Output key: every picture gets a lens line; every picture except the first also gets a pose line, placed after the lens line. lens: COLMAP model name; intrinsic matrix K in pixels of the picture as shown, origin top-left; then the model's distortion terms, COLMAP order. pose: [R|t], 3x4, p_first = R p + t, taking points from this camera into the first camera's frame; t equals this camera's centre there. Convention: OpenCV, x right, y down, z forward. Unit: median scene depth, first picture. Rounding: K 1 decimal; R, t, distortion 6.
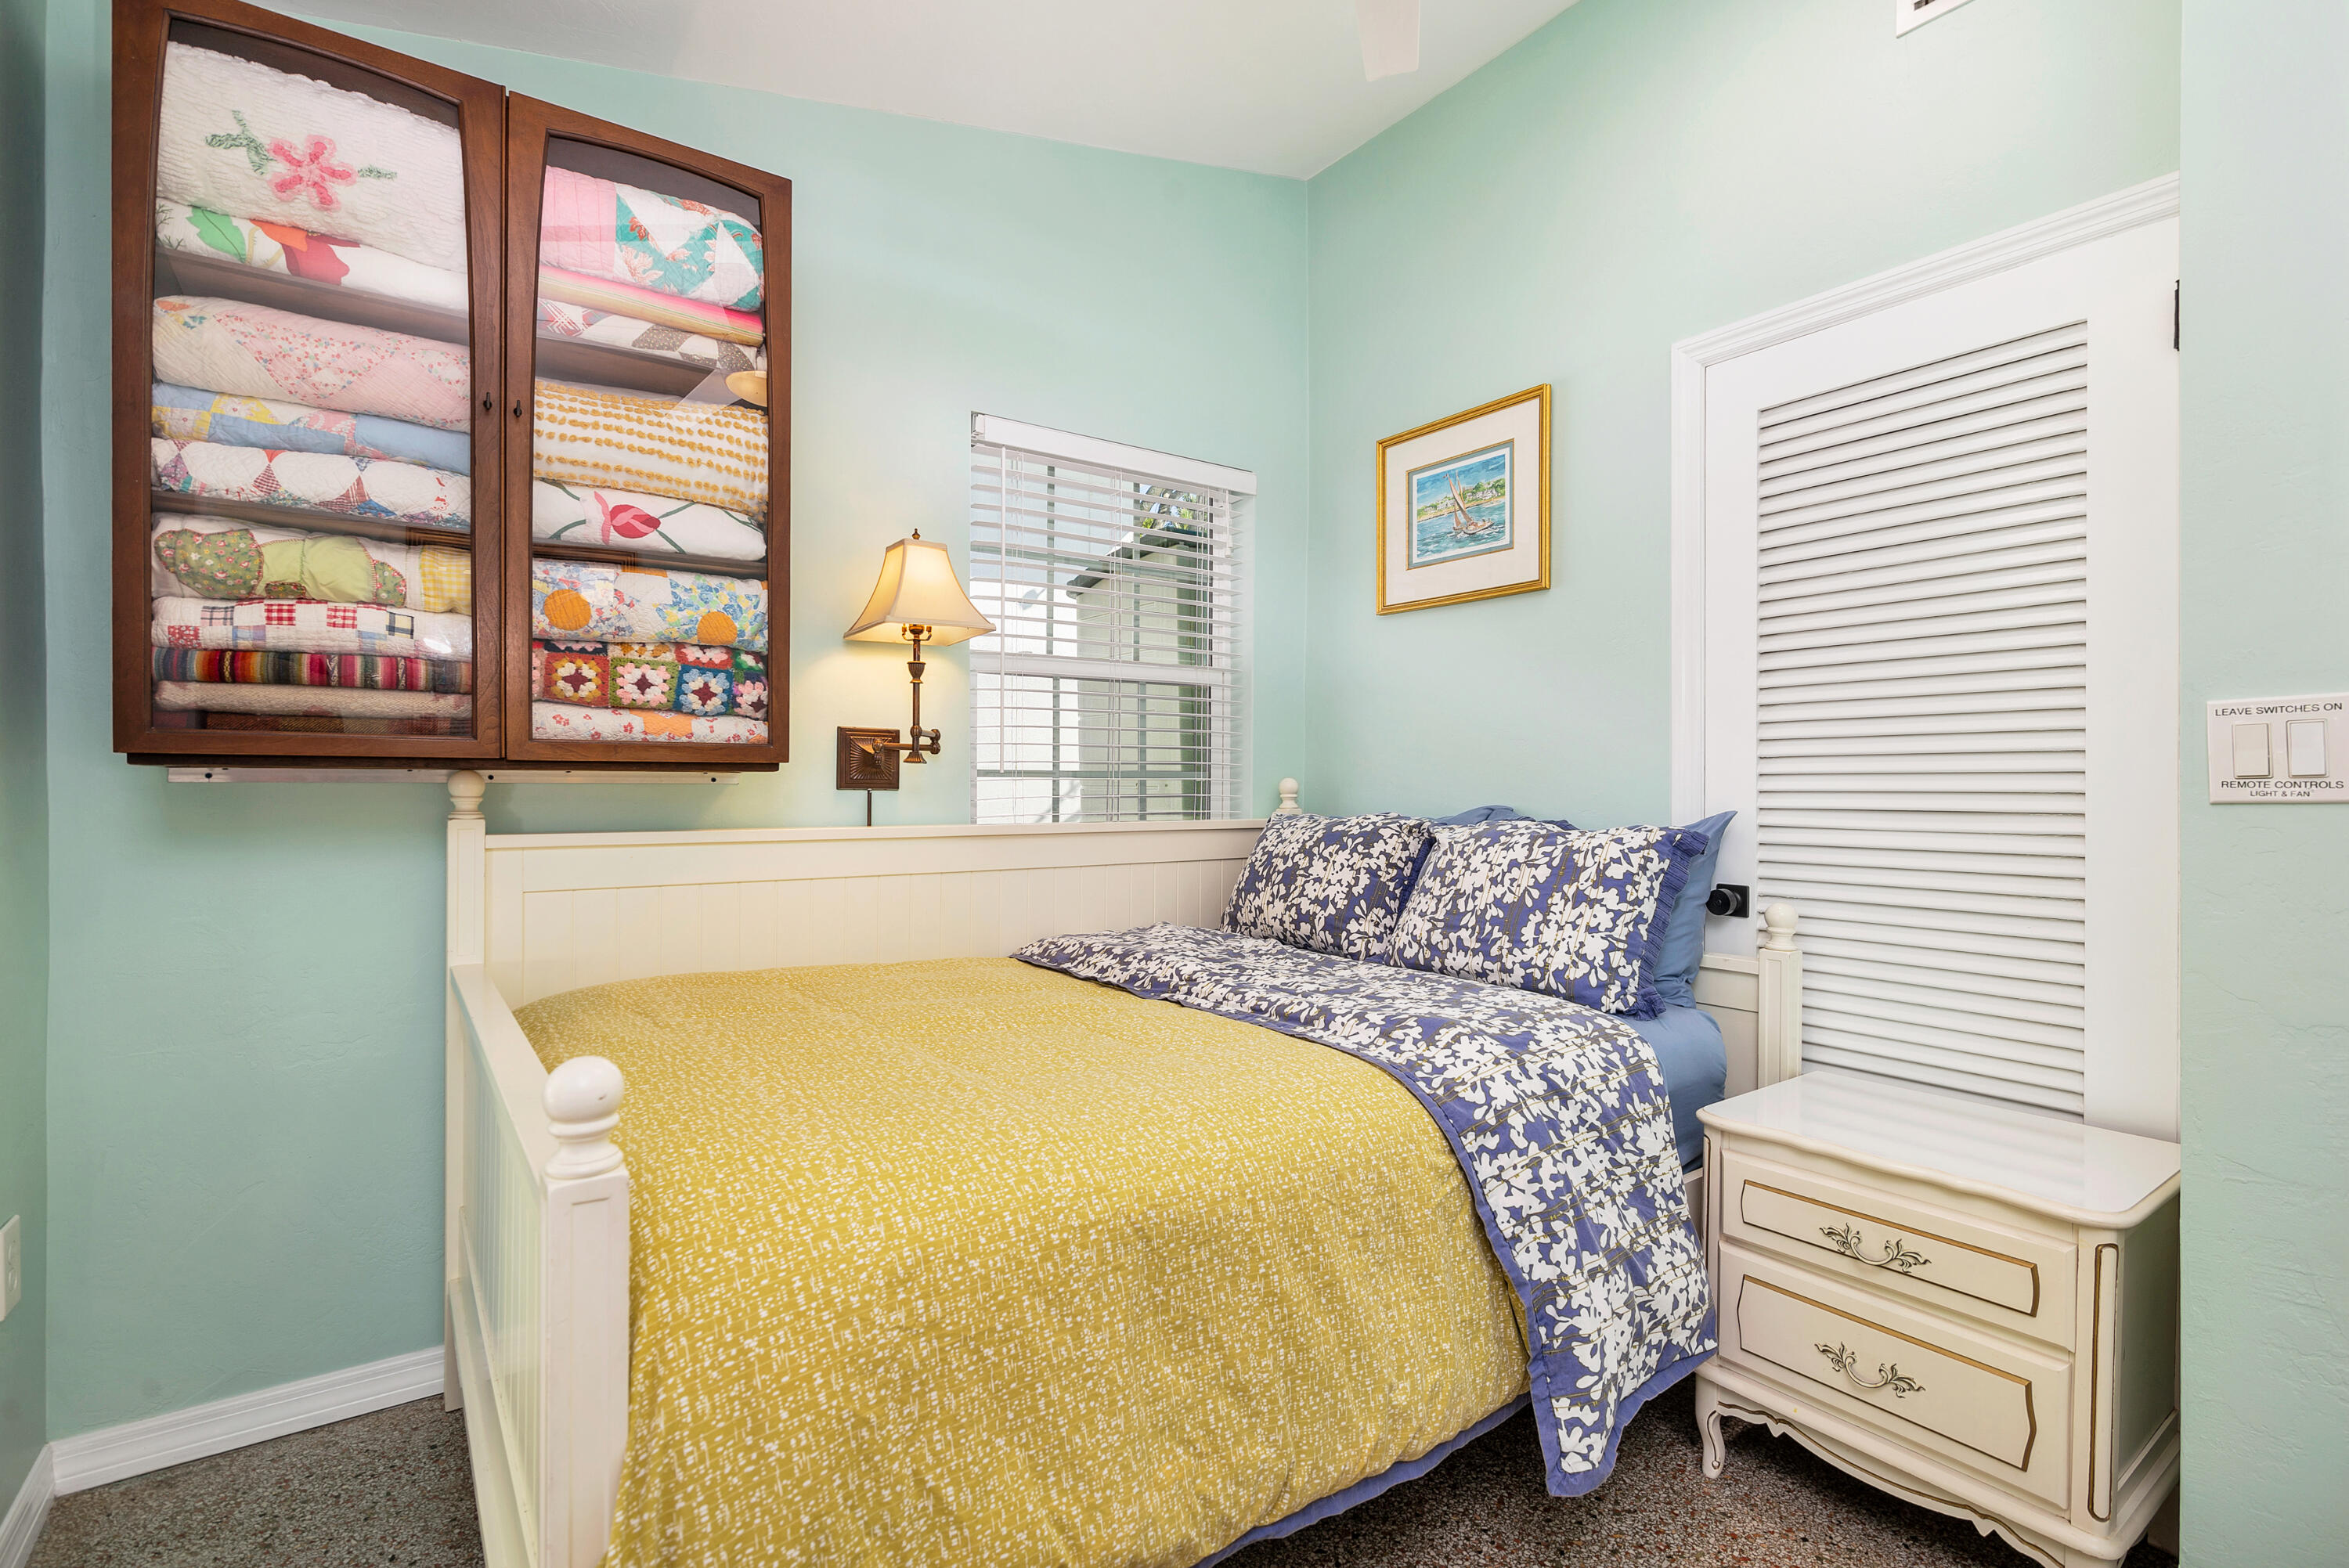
lens RADIAL K [[1069.8, 0, 1180.4], [0, 1069.8, 786.8], [0, 0, 1]] dist [-0.002580, 0.000534]
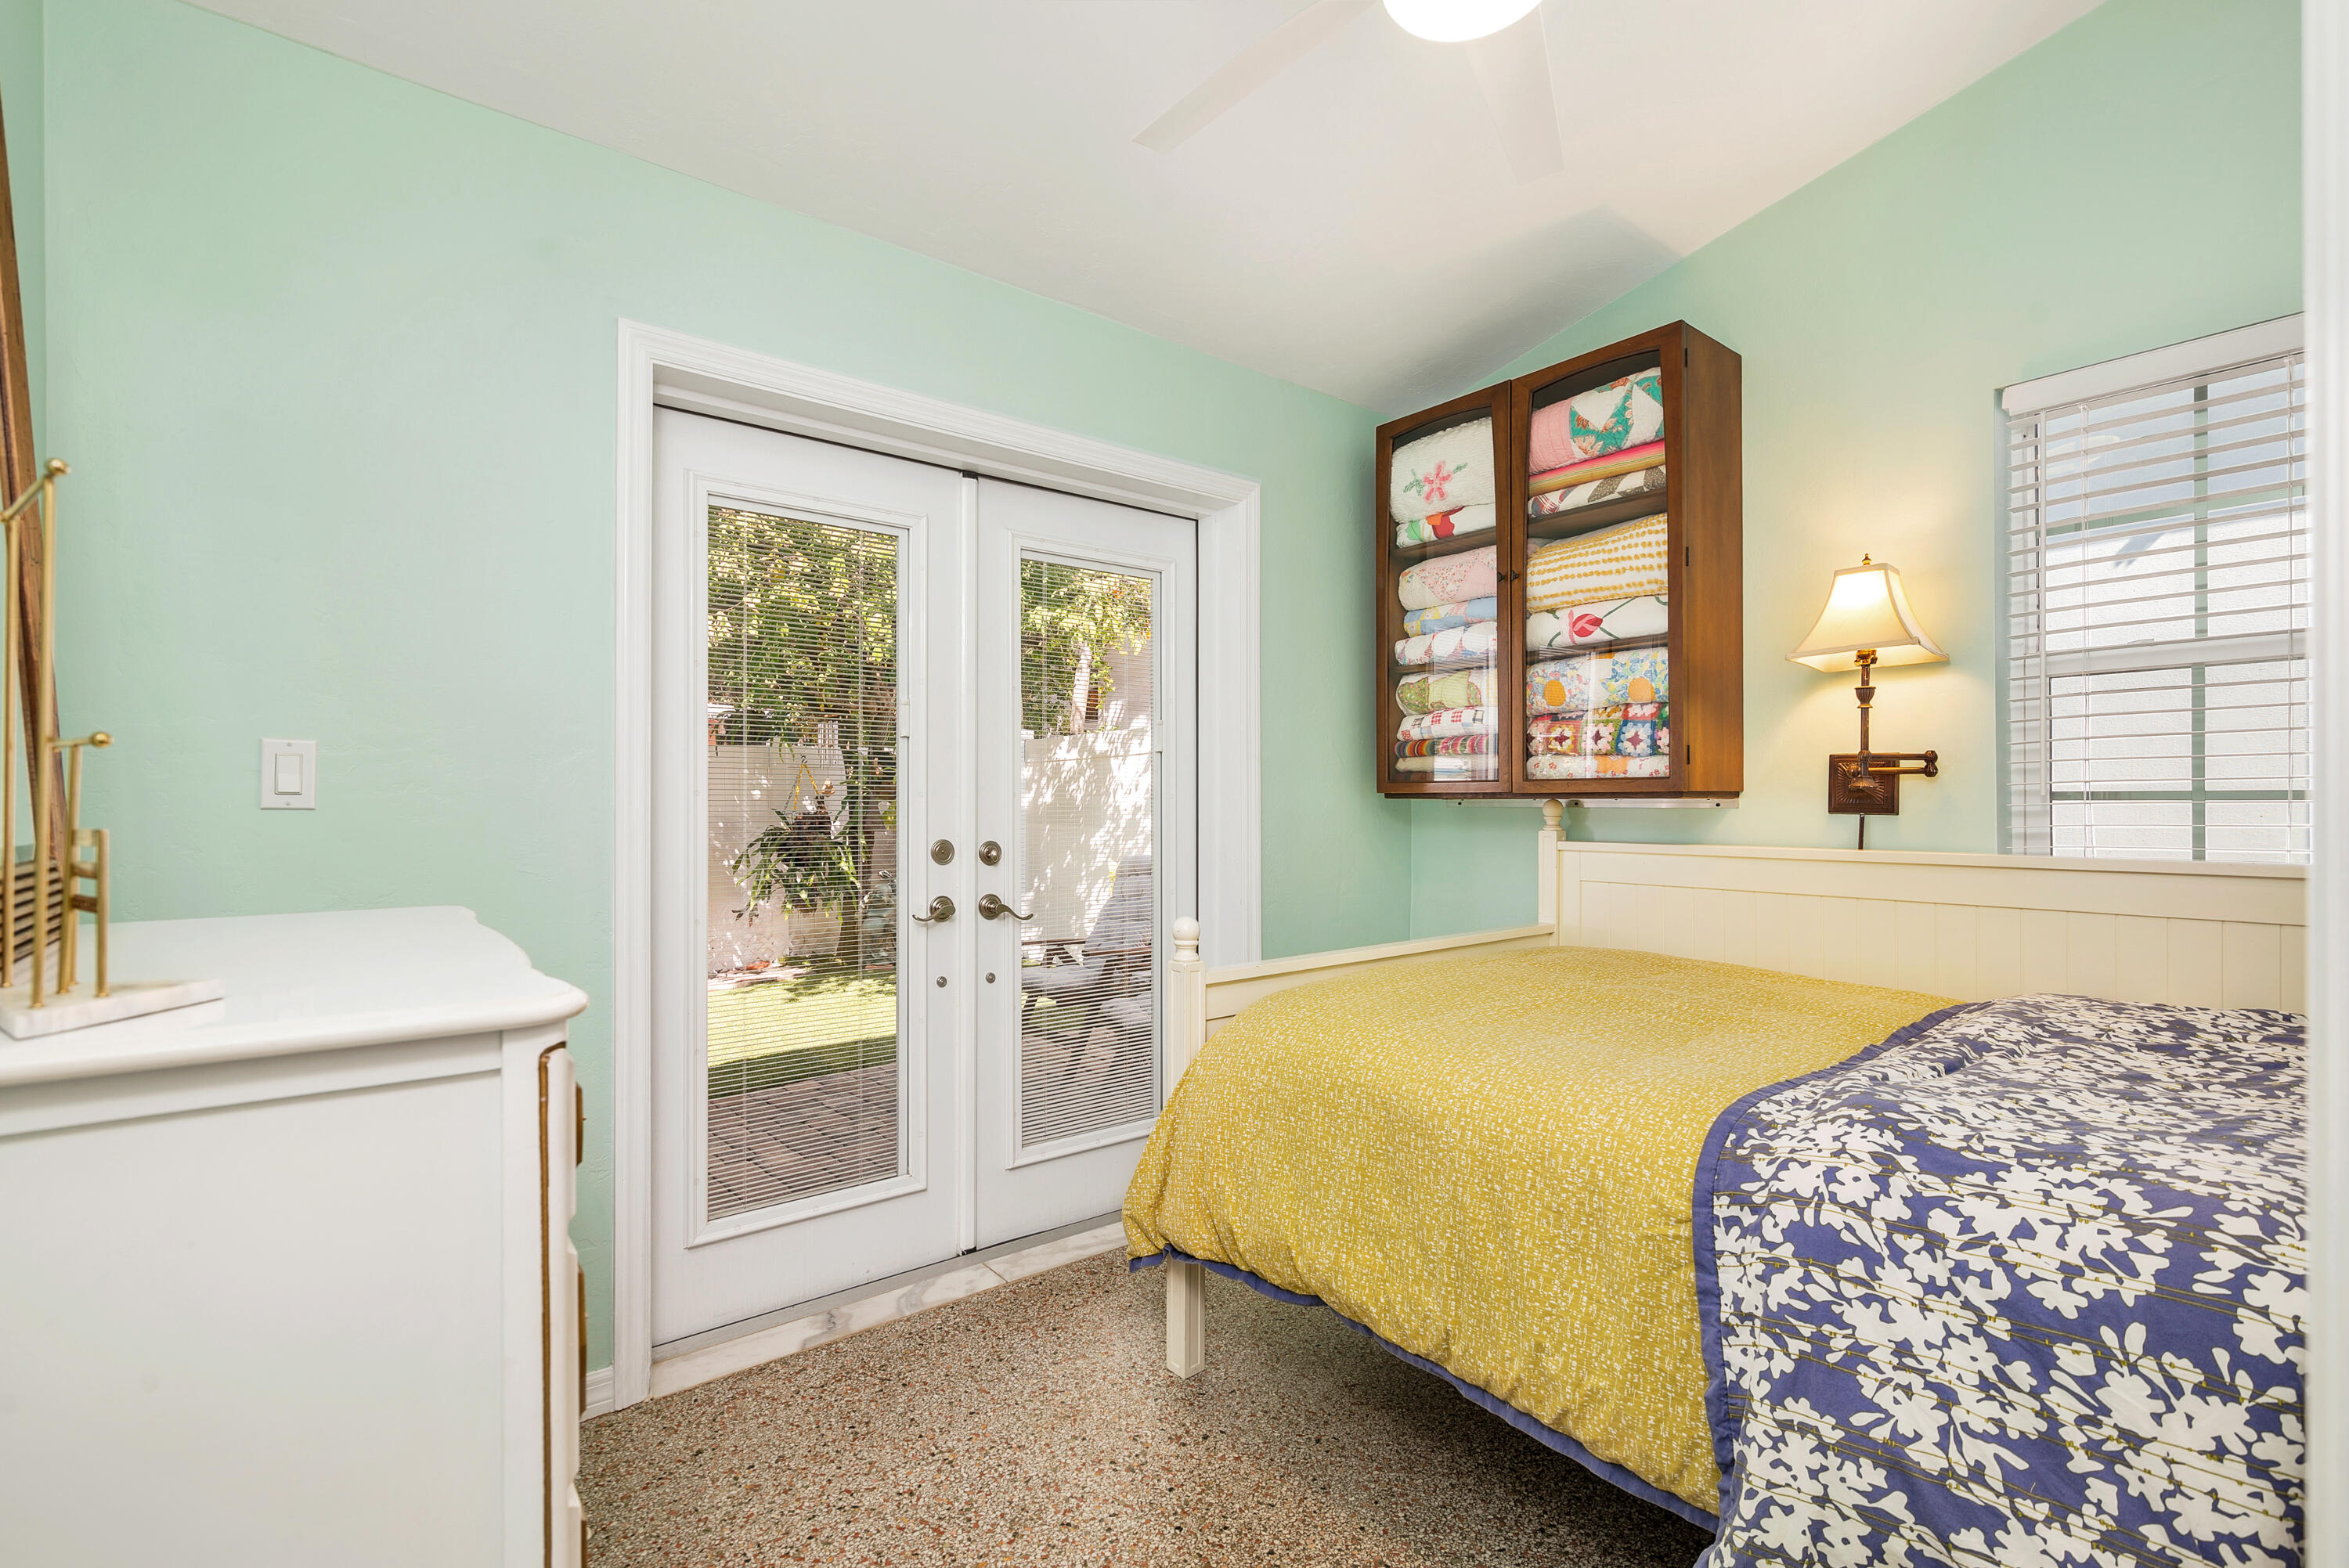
lens RADIAL K [[1062.7, 0, 1188.1], [0, 1062.7, 802.4], [0, 0, 1]] dist [-0.002359, -0.000123]
pose [[0.063466, -0.005743, -0.997967, 0.892714], [-0.005111, 0.999968, -0.006080, 0.000841], [0.997971, 0.005486, 0.063435, 0.388438]]
